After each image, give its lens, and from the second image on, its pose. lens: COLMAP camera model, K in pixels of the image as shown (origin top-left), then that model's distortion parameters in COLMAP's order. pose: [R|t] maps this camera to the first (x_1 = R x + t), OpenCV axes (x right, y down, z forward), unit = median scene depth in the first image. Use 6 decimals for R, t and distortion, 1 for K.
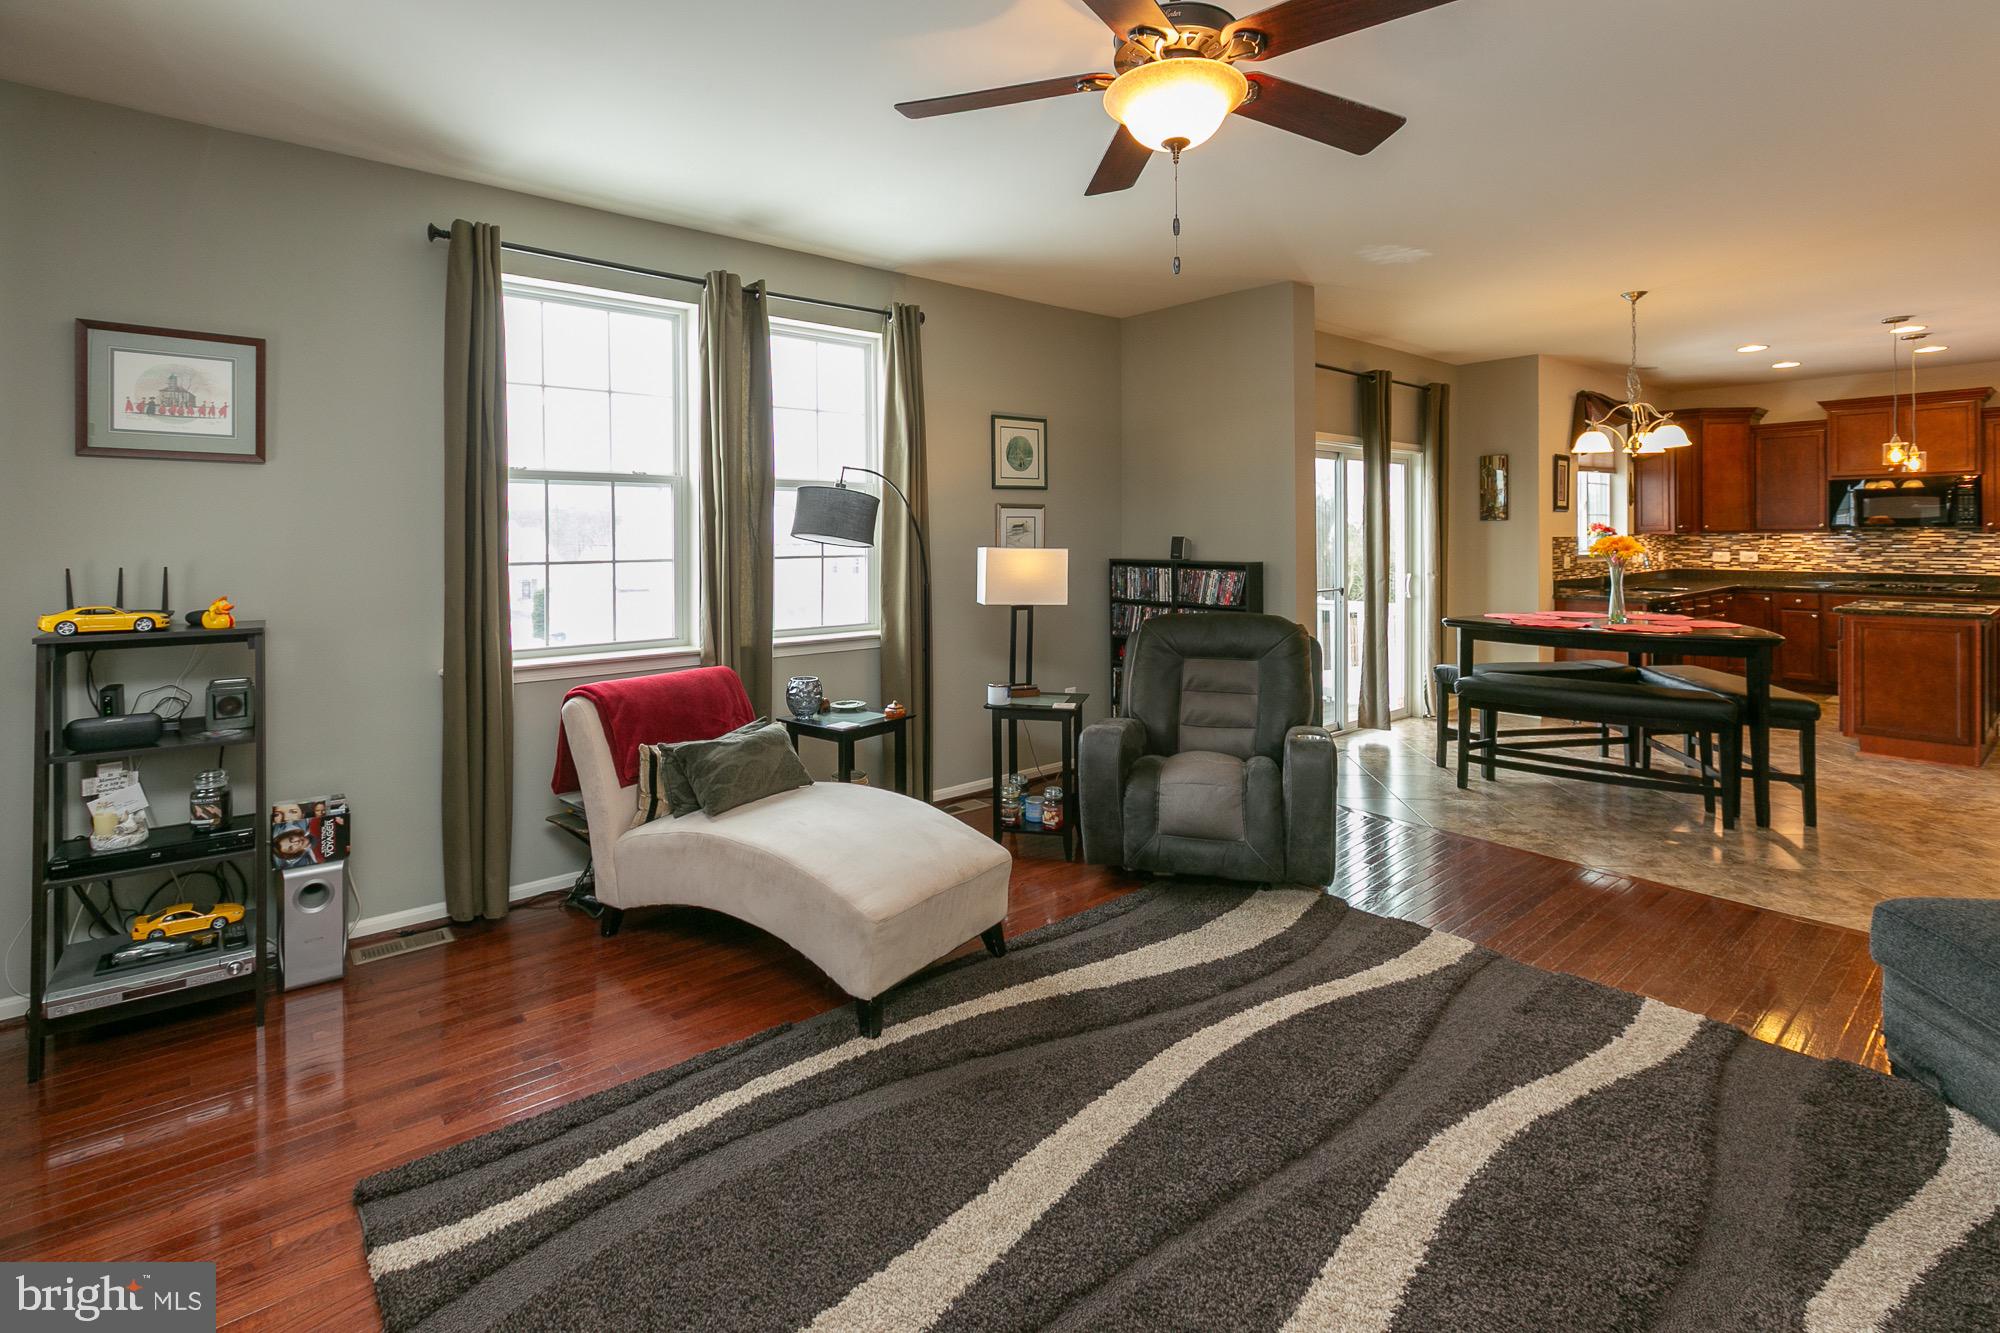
lens RADIAL K [[942.1, 0, 1007.9], [0, 942.1, 538.1], [0, 0, 1]] dist [-0.001778, -0.000196]
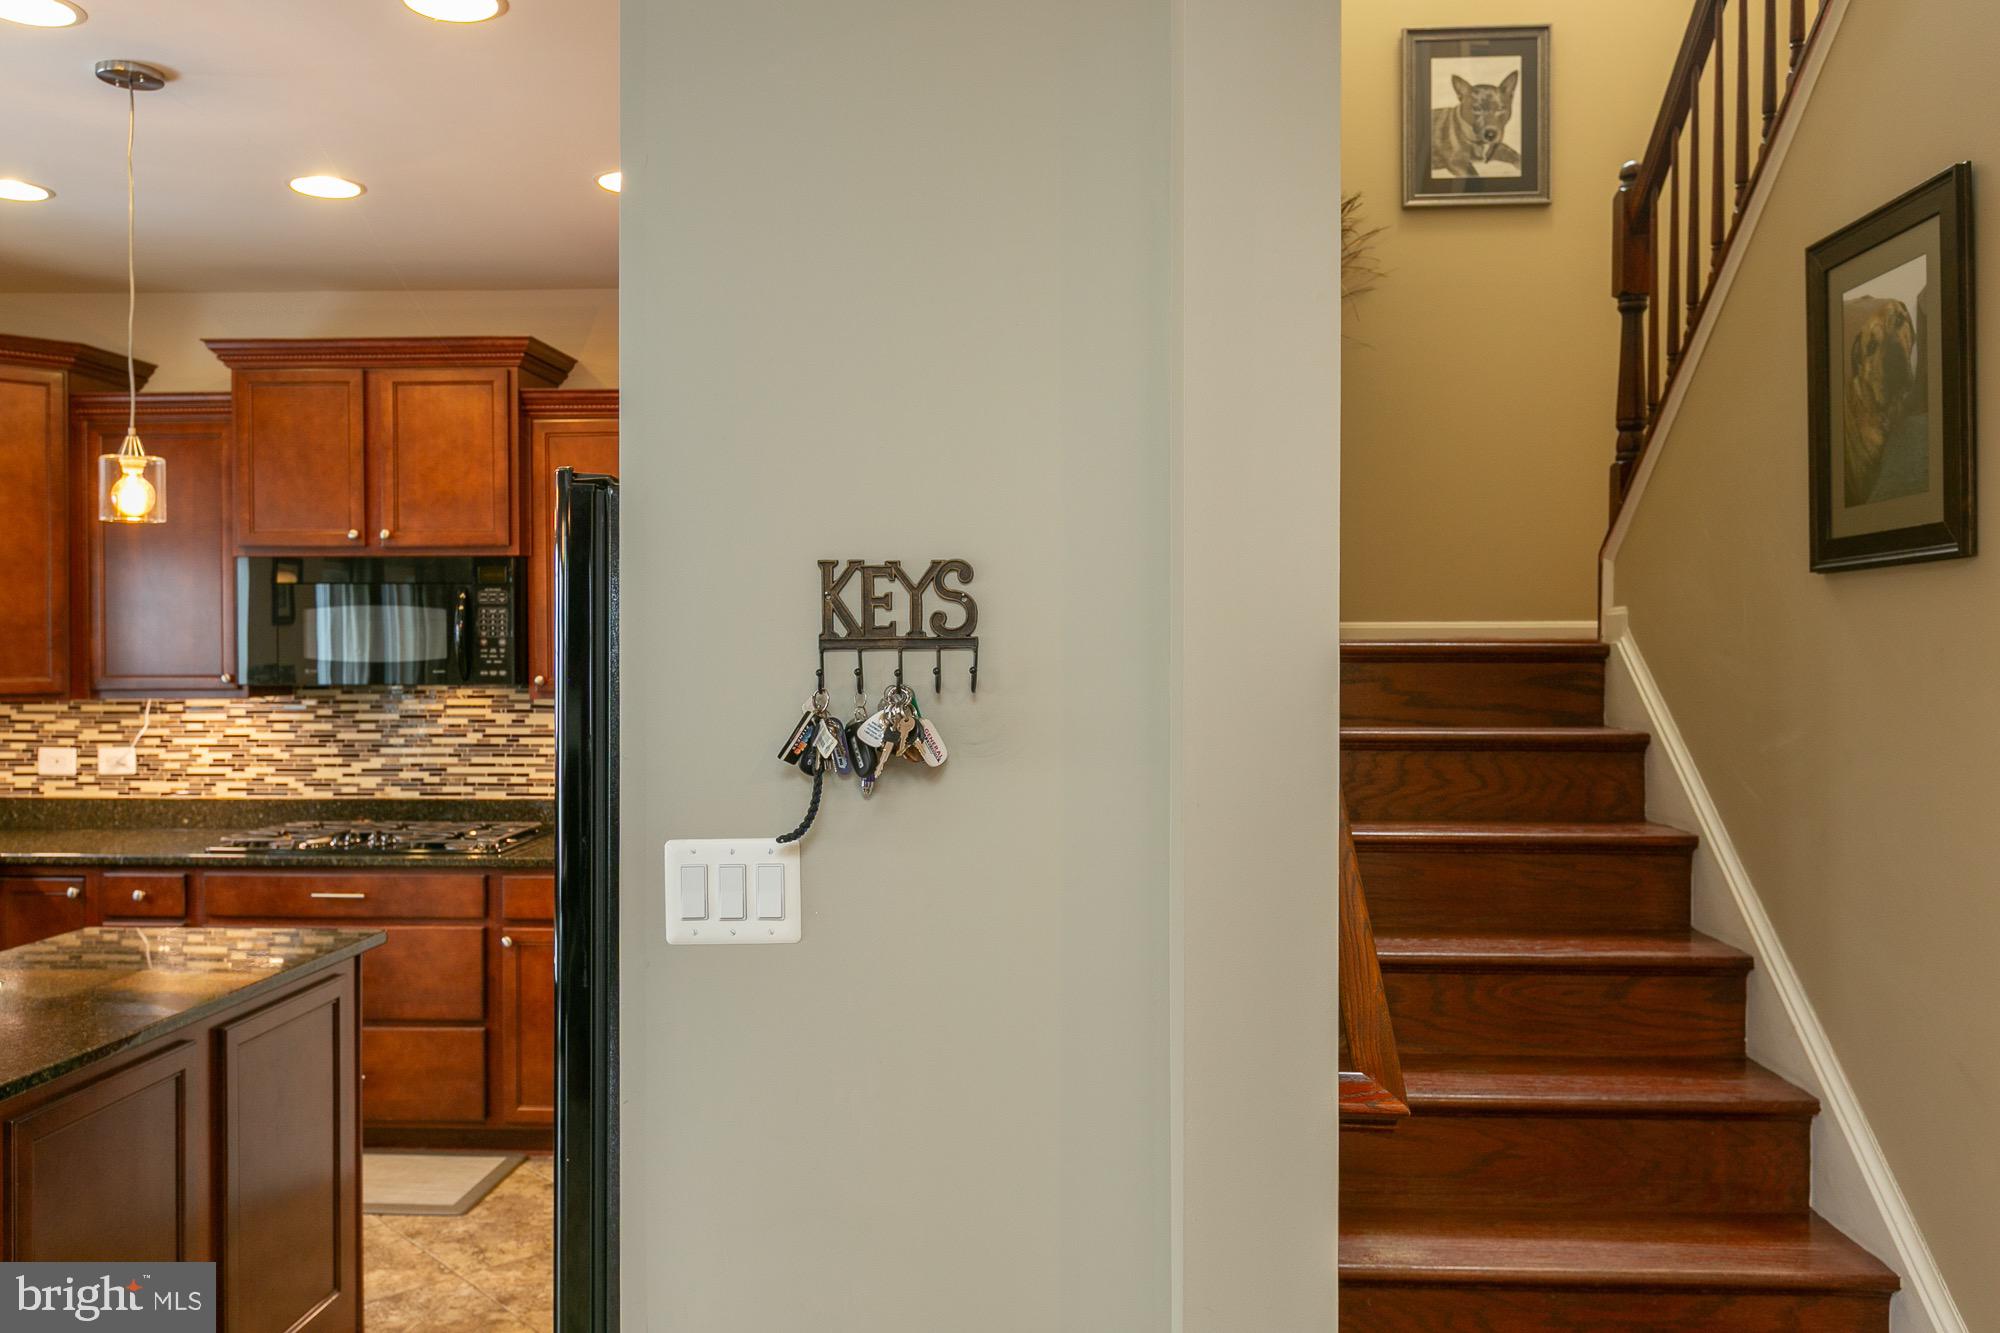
lens RADIAL K [[1569.9, 0, 1006.7], [0, 1569.9, 662.2], [0, 0, 1]] dist [0.002802, 0.000824]
pose [[0.682600, -0.000805, 0.730792, 0.939187], [0.001370, 0.999999, -0.000177, -0.029441], [-0.730791, 0.001122, 0.682600, 0.534735]]
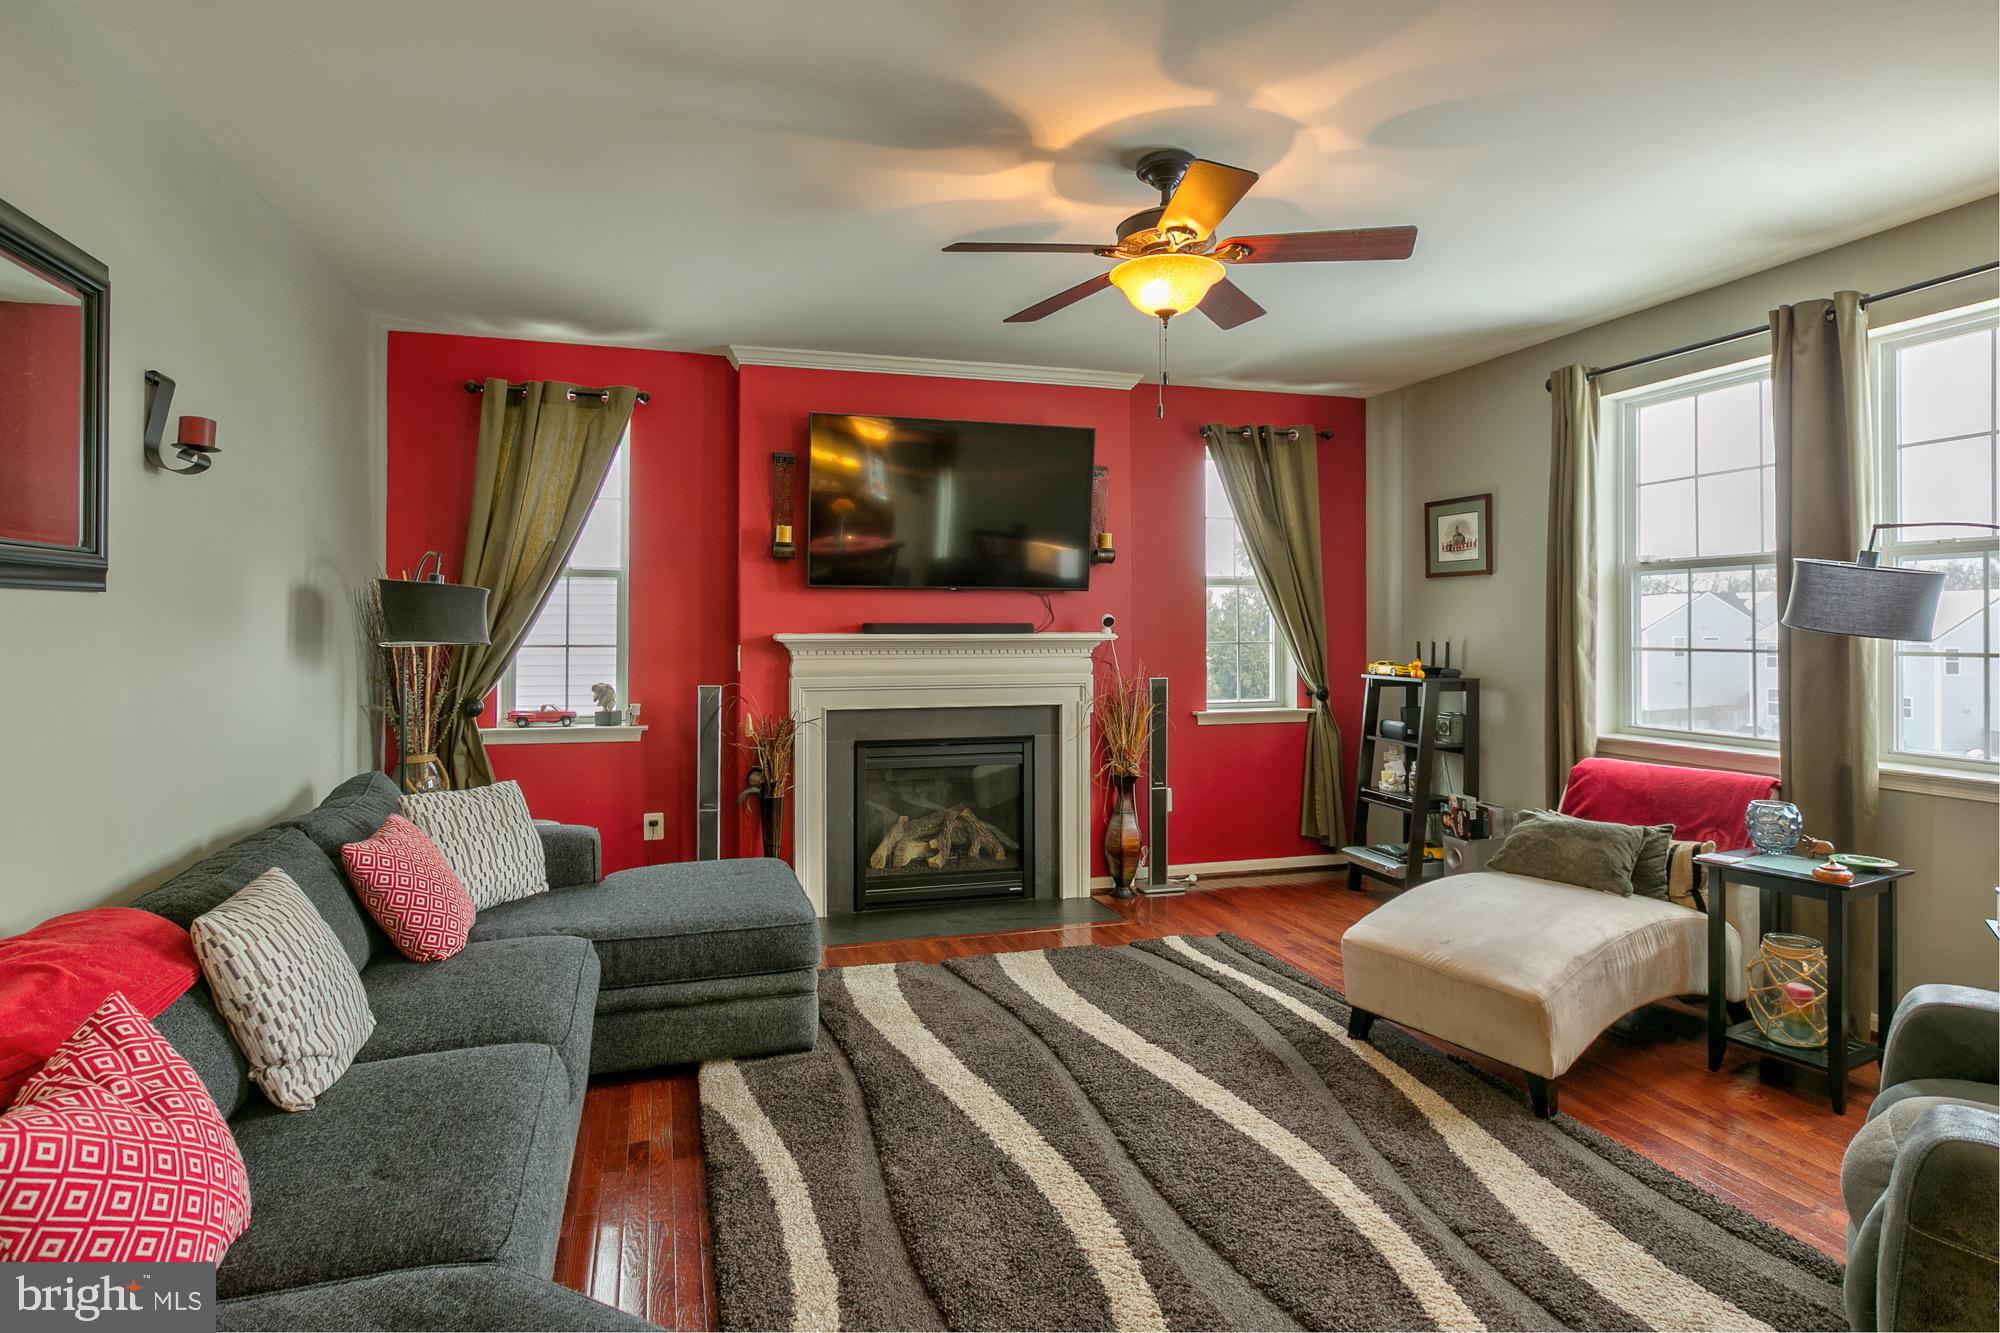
lens RADIAL K [[1026.2, 0, 955.6], [0, 1026.2, 621.1], [0, 0, 1]] dist [-0.002288, 0.000014]
pose [[-0.421371, 0.000098, -0.906888, 0.613130], [-0.000424, 1.000000, 0.000306, -0.003094], [0.906888, 0.000514, -0.421371, 0.527077]]
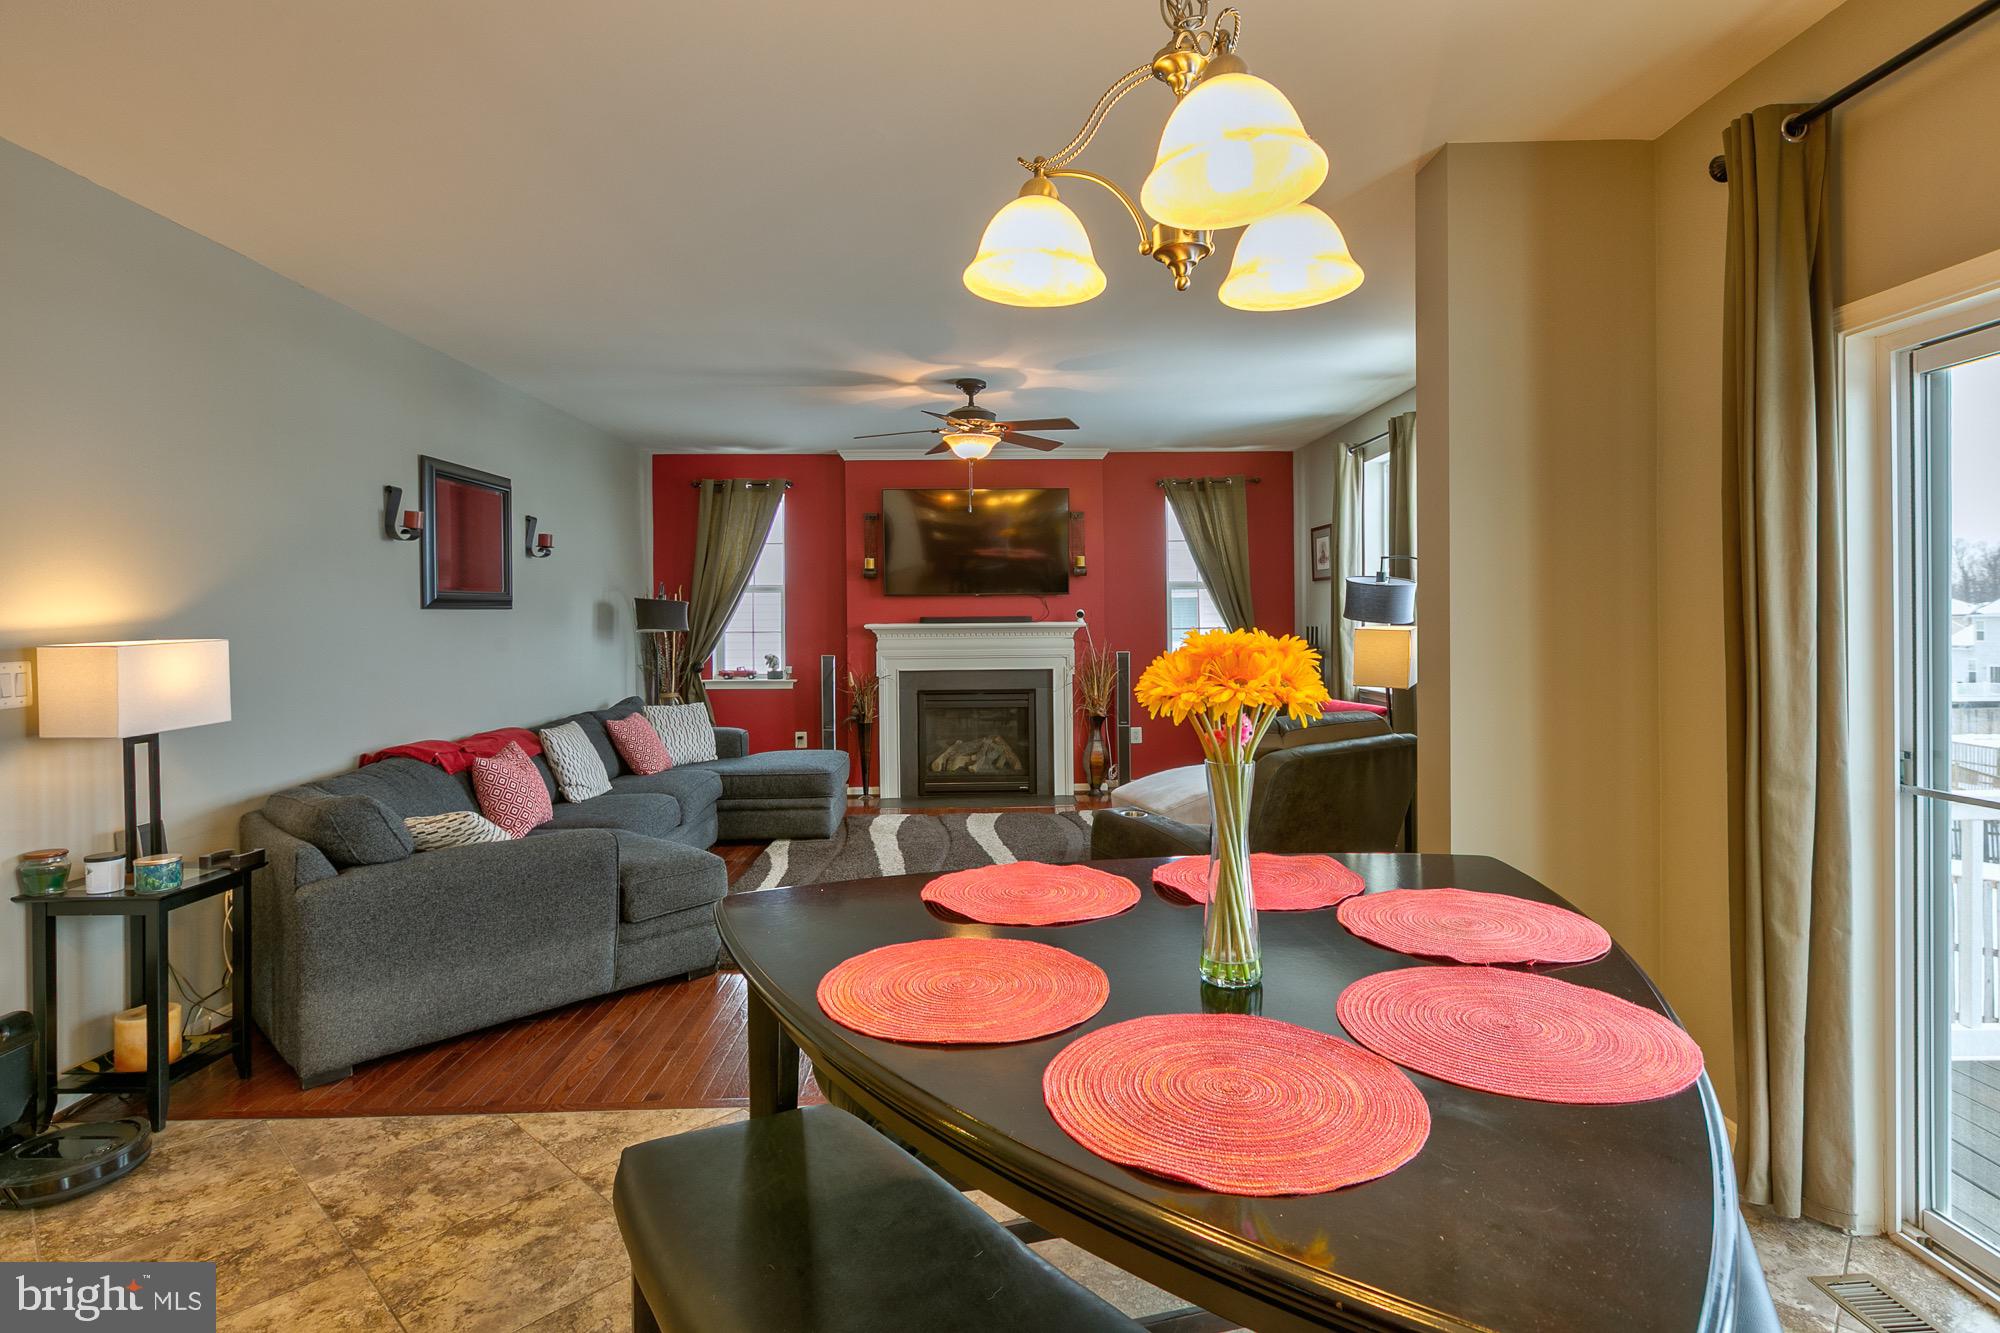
lens RADIAL K [[1007.2, 0, 1016.7], [0, 1007.2, 626.1], [0, 0, 1]] dist [-0.000039, -0.000706]
pose [[-0.628041, 0.017064, -0.777993, 0.861492], [0.009698, 0.999854, 0.014102, -0.007120], [0.778120, 0.001311, -0.628115, 1.093457]]
